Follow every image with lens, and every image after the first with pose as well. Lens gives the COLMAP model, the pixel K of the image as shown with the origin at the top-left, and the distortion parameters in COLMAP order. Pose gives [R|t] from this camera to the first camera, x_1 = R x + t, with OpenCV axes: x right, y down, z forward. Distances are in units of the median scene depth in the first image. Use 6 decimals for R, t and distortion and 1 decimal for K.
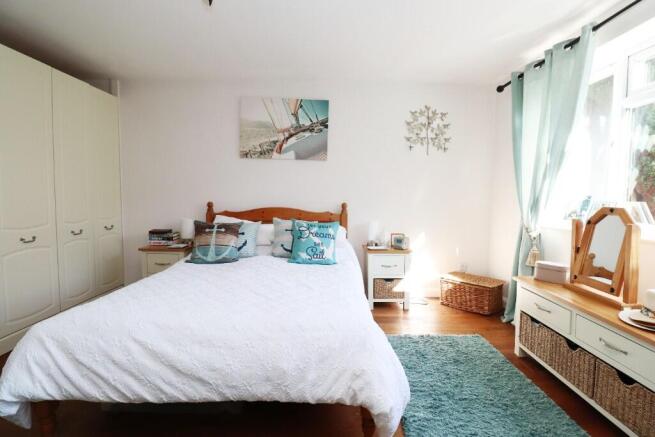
lens RADIAL K [[311.1, 0, 328.0], [0, 311.1, 215.0], [0, 0, 1]] dist [-0.014718, -0.001487]
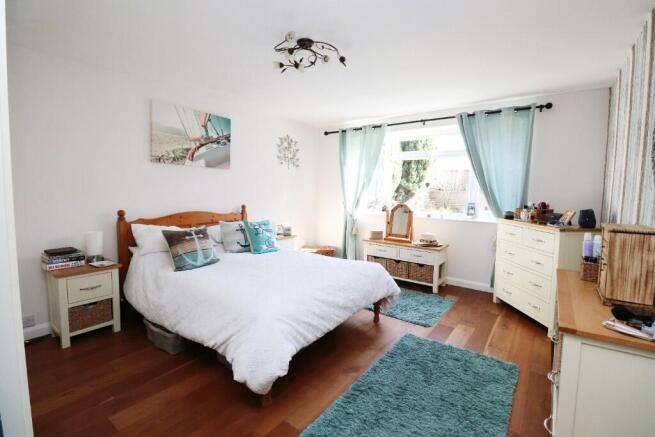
lens RADIAL K [[311.1, 0, 327.3], [0, 311.1, 217.2], [0, 0, 1]] dist [-0.014718, -0.001487]
pose [[0.588868, -0.073863, 0.804847, -0.758515], [0.044952, 0.997267, 0.058633, -0.047738], [-0.806978, 0.001652, 0.590579, 0.000893]]
